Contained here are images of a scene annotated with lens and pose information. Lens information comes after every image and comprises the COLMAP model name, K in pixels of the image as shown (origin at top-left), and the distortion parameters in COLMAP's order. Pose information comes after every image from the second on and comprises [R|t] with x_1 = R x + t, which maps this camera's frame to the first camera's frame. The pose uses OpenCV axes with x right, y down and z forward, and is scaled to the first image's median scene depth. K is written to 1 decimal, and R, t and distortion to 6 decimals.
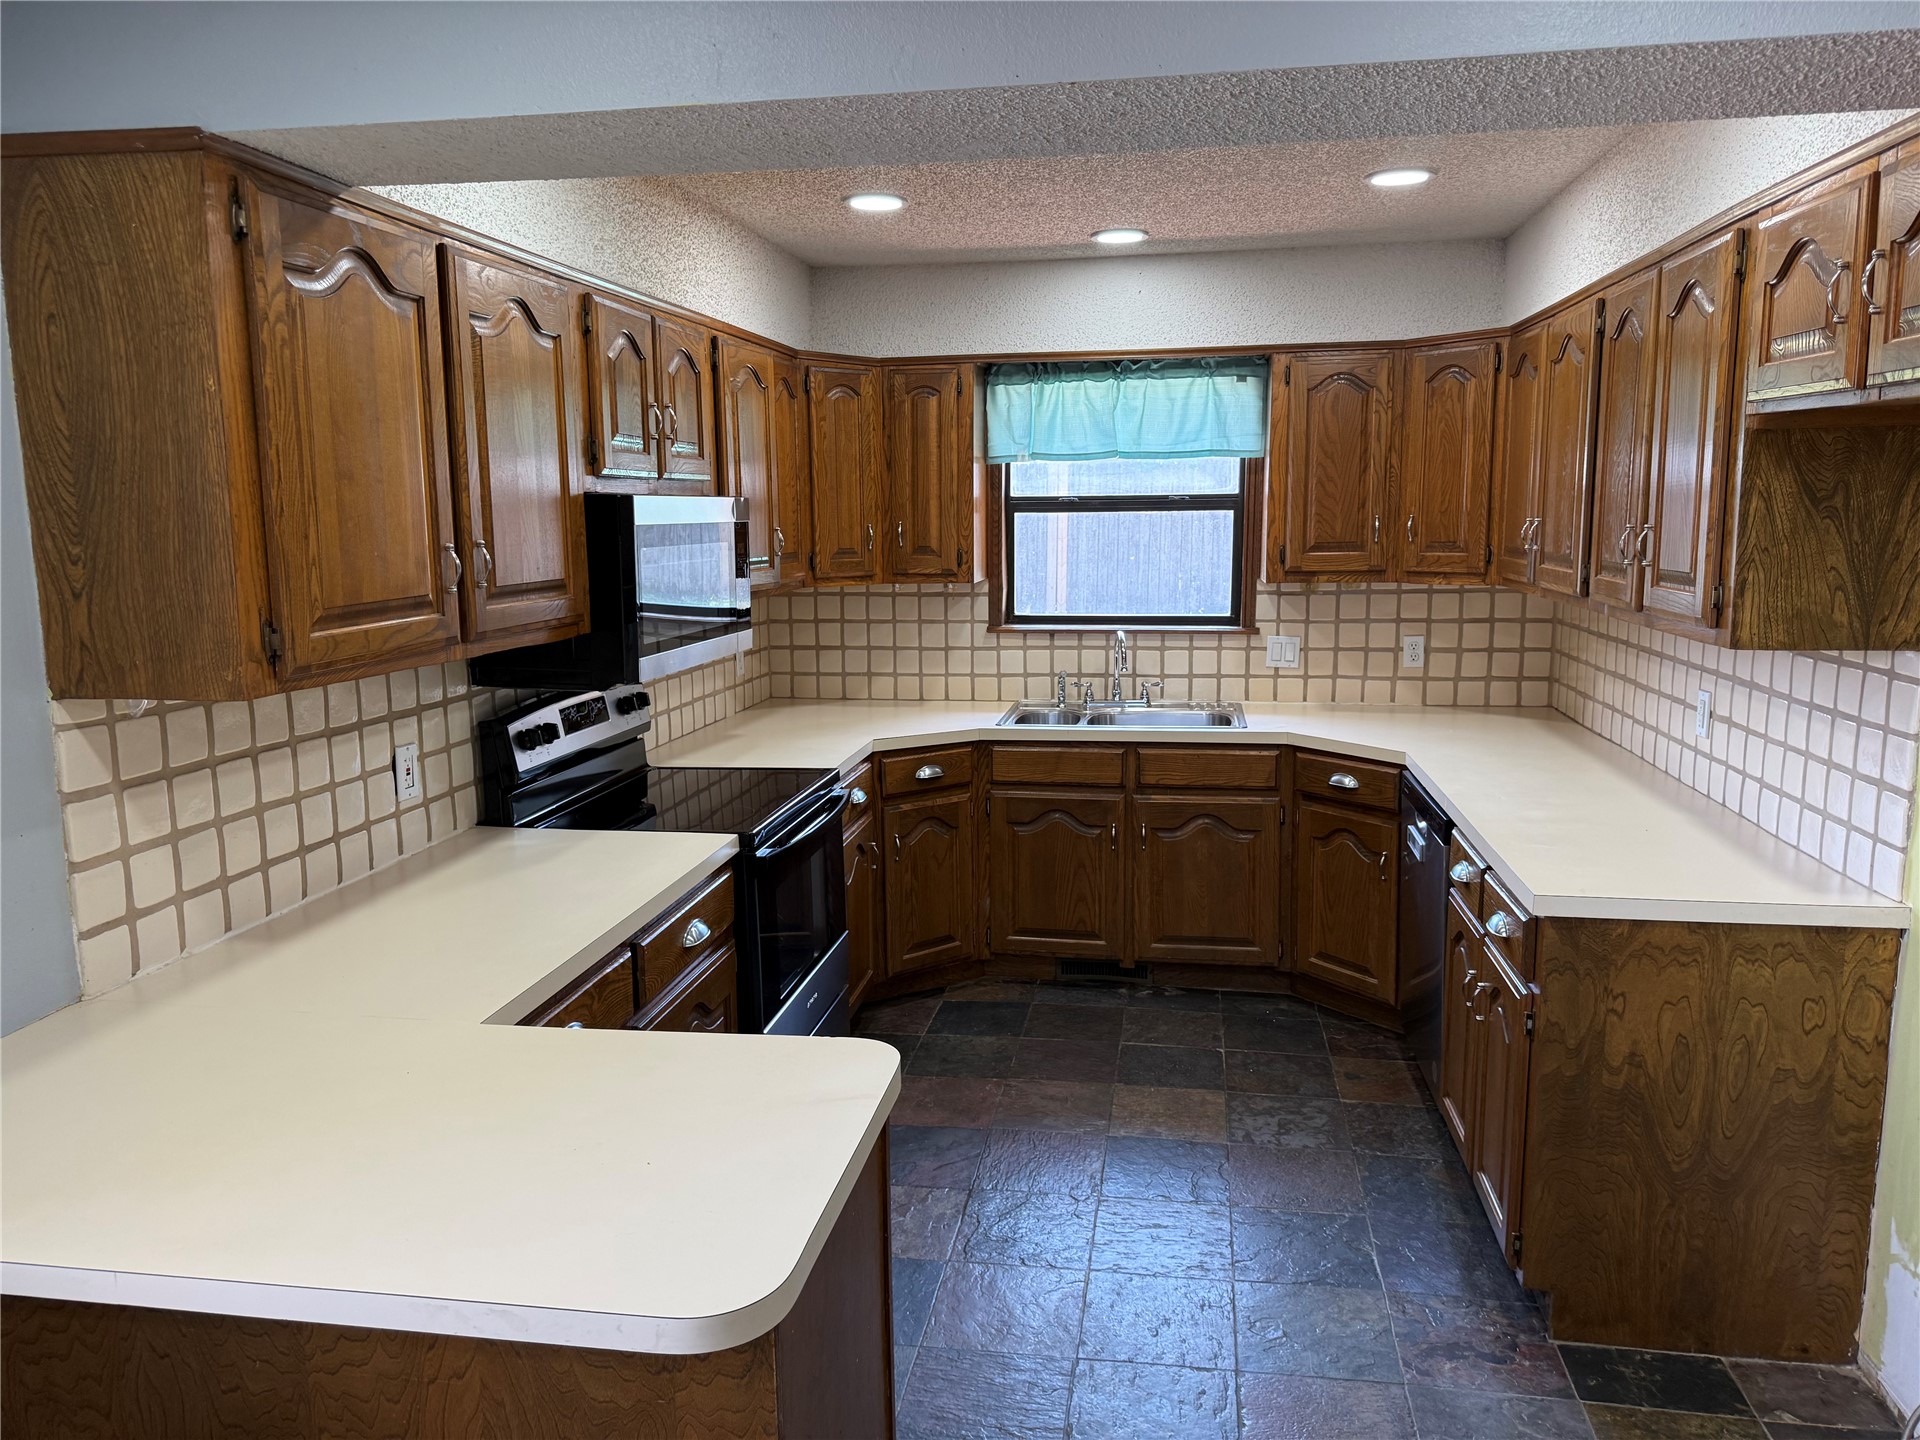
lens RADIAL K [[1337.6, 0, 967.9], [0, 1337.6, 726.5], [0, 0, 1]] dist [0.078967, -0.104036]
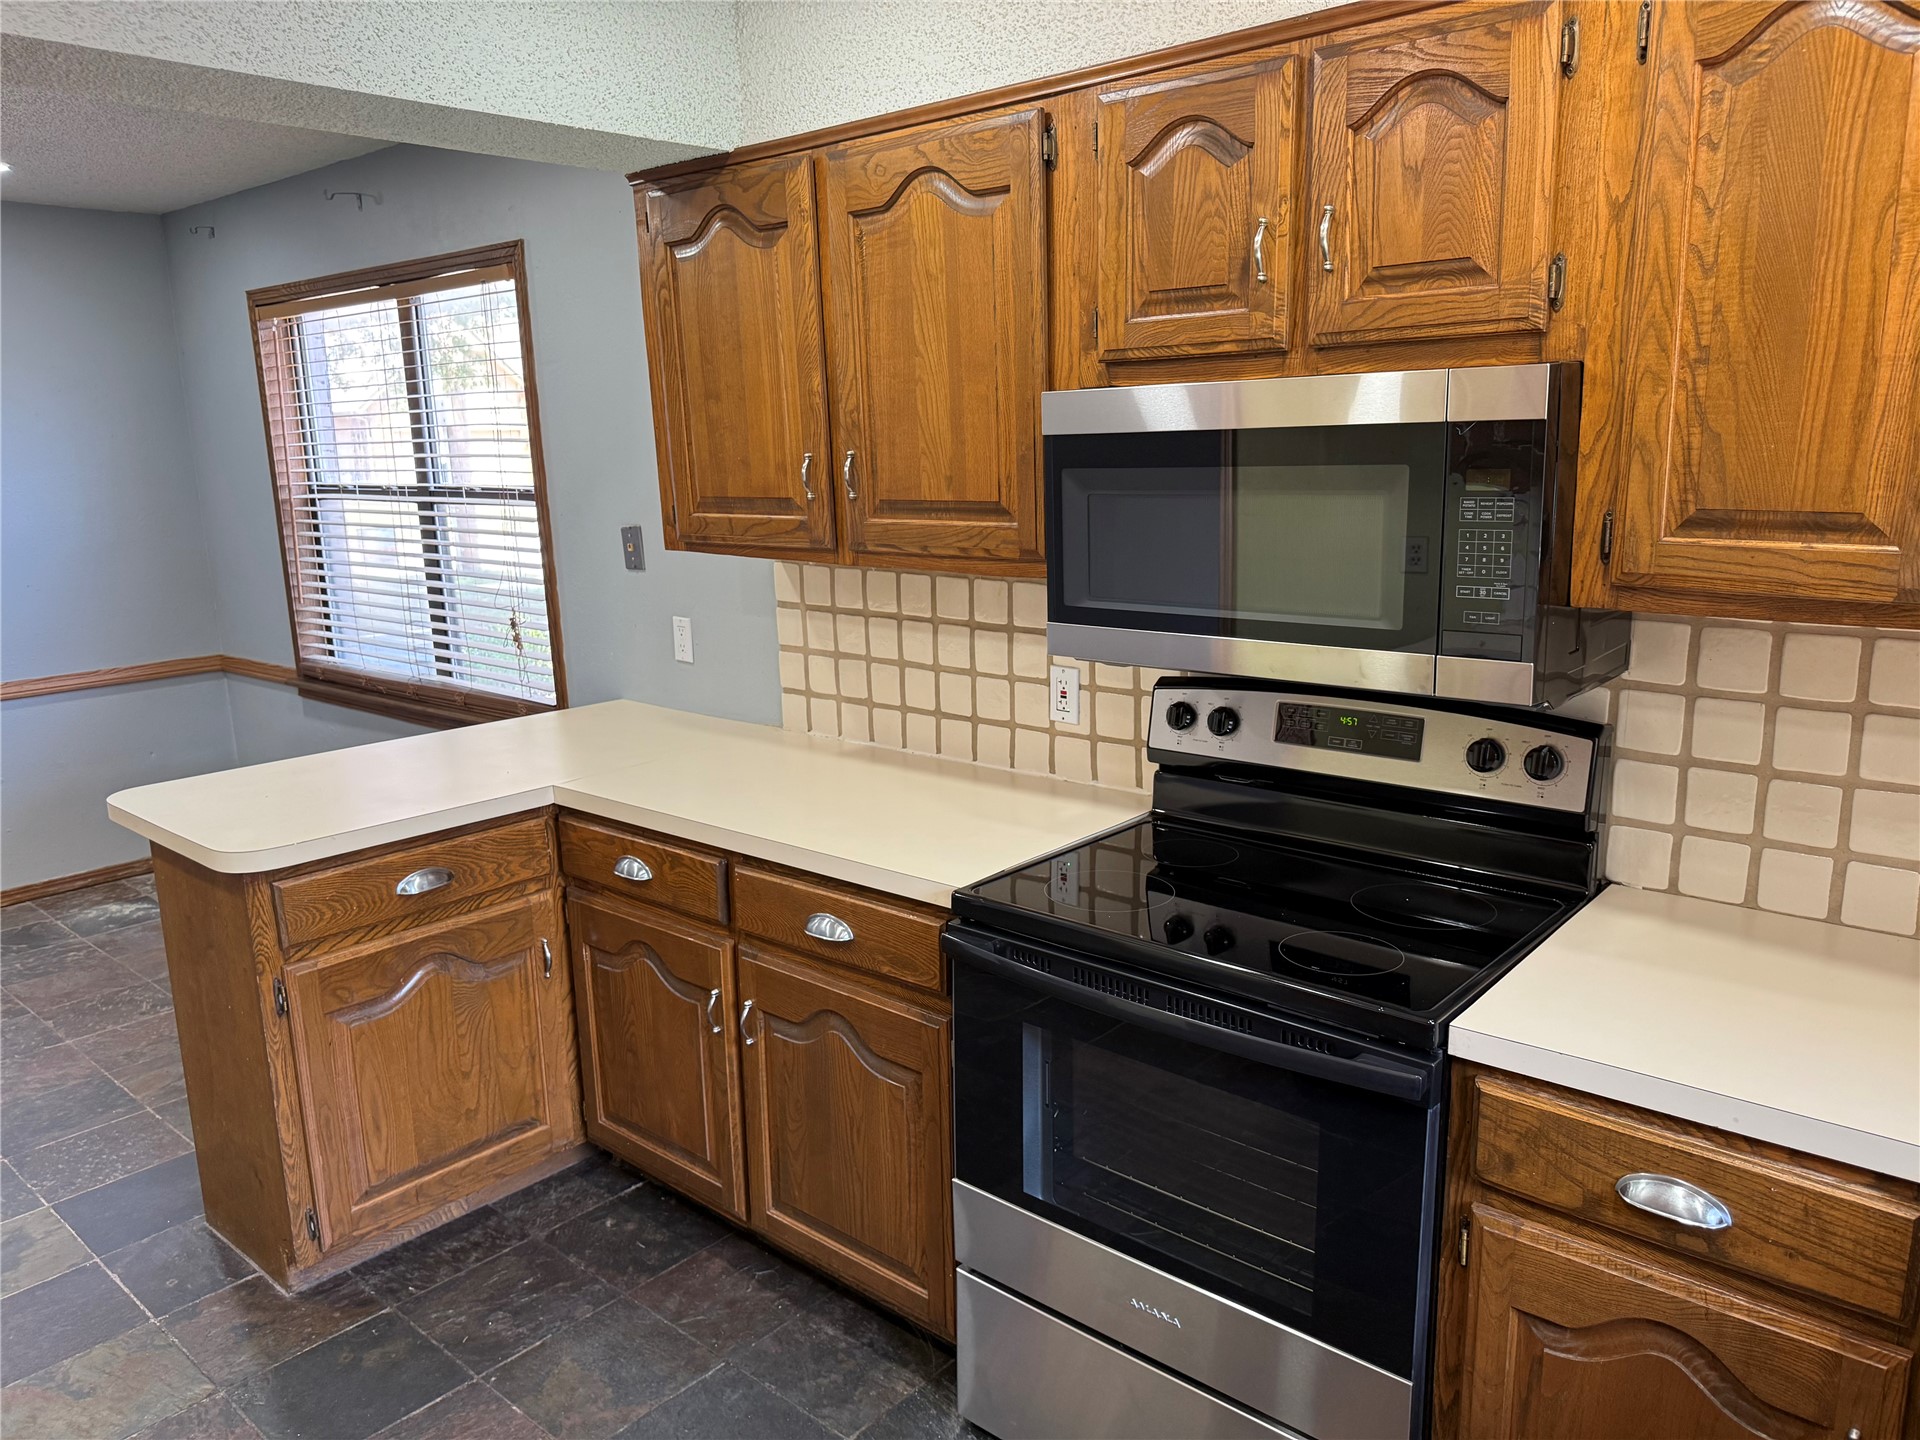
lens RADIAL K [[1337.6, 0, 938.7], [0, 1337.6, 757.6], [0, 0, 1]] dist [0.078967, -0.104036]
pose [[-0.530726, 0.222214, -0.817894, 0.273672], [-0.106964, 0.939740, 0.324726, -0.146390], [0.840767, 0.259825, -0.474976, 0.915630]]
